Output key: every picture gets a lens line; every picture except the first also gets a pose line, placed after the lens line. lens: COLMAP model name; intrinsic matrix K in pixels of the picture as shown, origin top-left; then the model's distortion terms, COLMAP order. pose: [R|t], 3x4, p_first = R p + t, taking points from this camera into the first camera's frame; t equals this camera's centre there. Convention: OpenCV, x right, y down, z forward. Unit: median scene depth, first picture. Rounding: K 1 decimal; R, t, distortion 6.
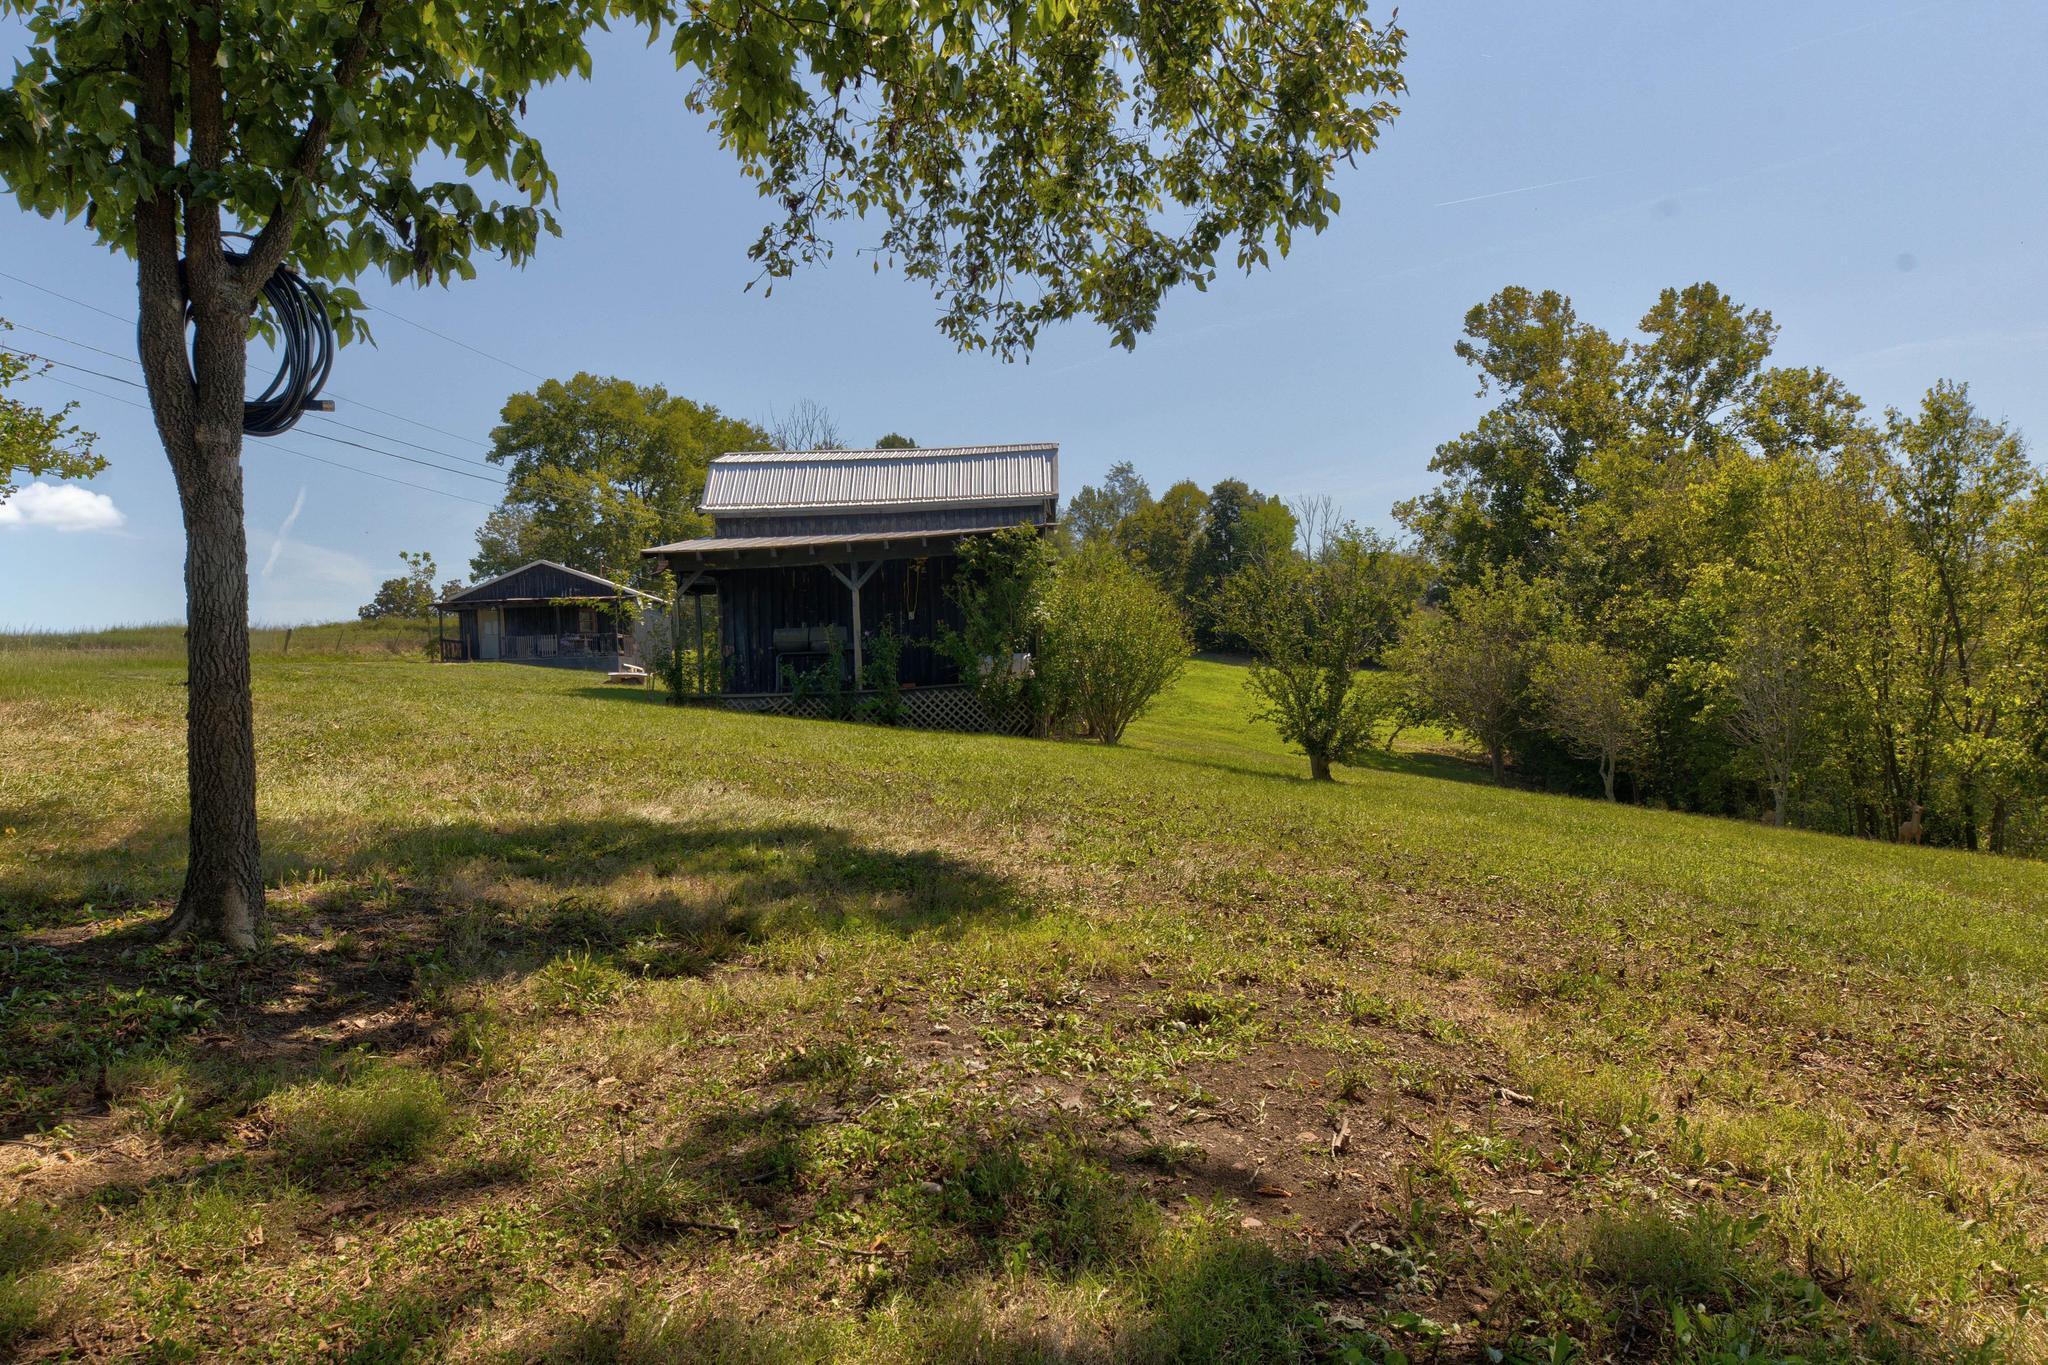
lens RADIAL K [[1153.0, 0, 1024.0], [0, 1153.0, 682.5], [0, 0, 1]] dist [0.021885, -0.000022]
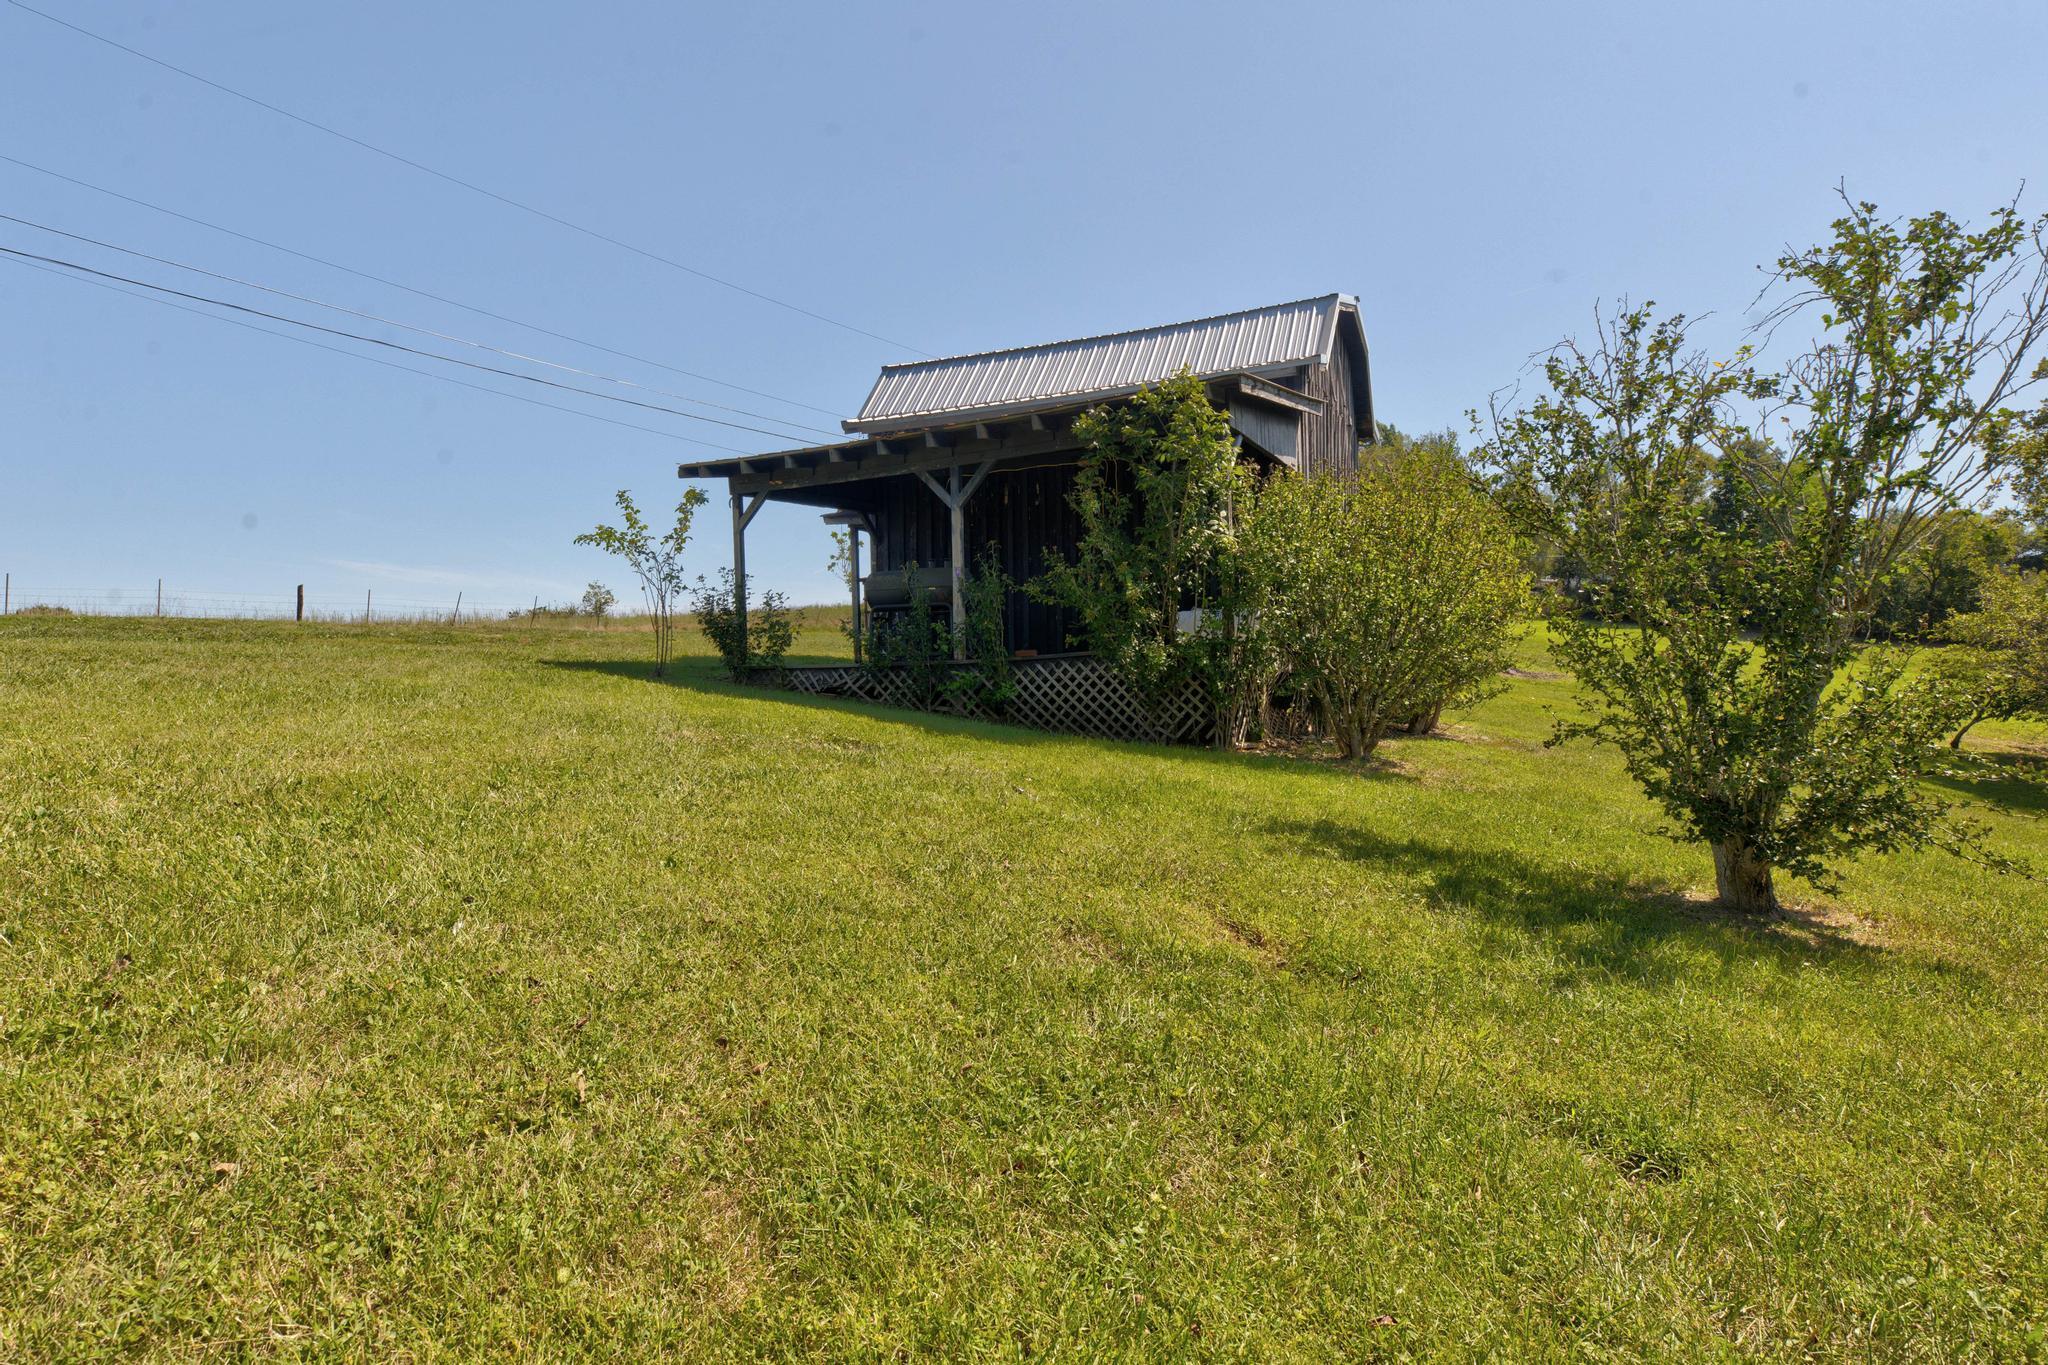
lens RADIAL K [[1153.0, 0, 1024.0], [0, 1153.0, 682.5], [0, 0, 1]] dist [0.021885, -0.000022]
pose [[0.933036, 0.014287, -0.359499, 0.129820], [-0.006593, 0.999722, 0.022621, 0.002806], [0.359722, -0.018736, 0.932871, 0.422295]]
